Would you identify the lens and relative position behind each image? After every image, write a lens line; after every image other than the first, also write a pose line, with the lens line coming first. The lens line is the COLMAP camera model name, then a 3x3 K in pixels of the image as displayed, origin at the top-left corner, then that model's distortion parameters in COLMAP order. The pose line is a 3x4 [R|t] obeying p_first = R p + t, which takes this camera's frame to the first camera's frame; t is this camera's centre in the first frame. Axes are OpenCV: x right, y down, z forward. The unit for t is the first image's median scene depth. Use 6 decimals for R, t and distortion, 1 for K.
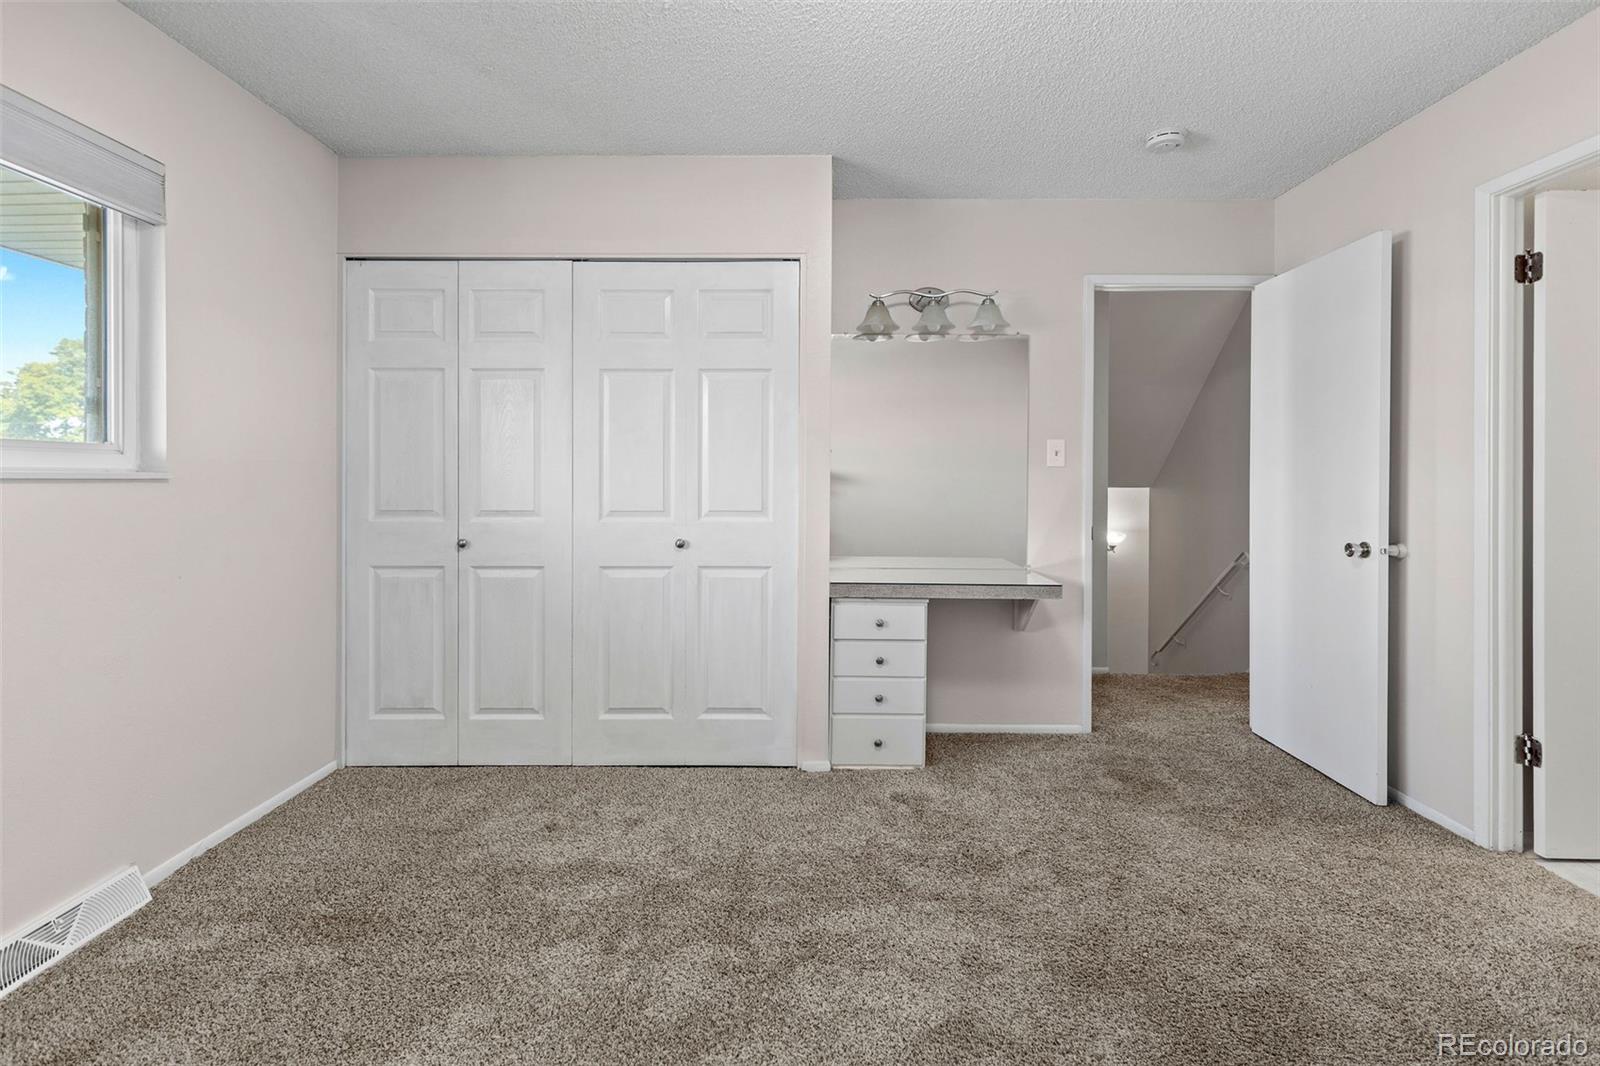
lens RADIAL K [[736.5, 0, 796.6], [0, 736.5, 480.8], [0, 0, 1]] dist [0.009436, -0.000864]
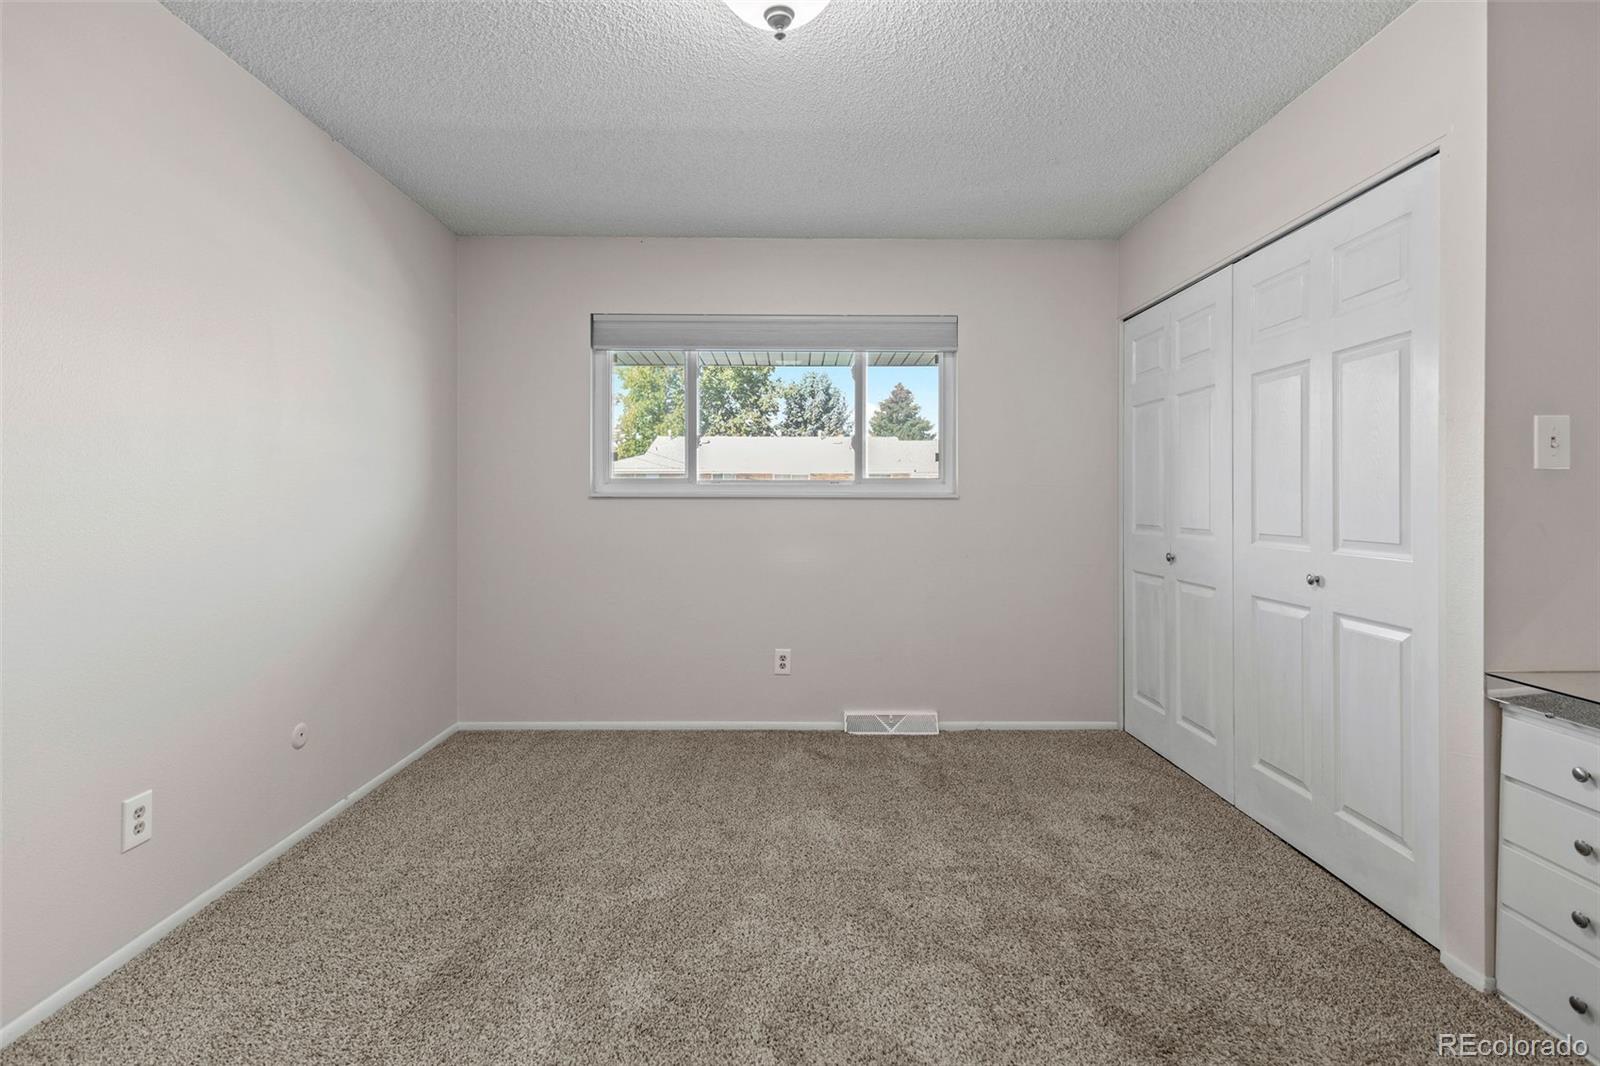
lens RADIAL K [[736.5, 0, 814.8], [0, 736.5, 496.7], [0, 0, 1]] dist [0.009436, -0.000864]
pose [[0.037220, -0.004046, -0.999299, 0.614389], [-0.004998, 0.999979, -0.004235, 0.003491], [0.999295, 0.005152, 0.037199, 0.441359]]
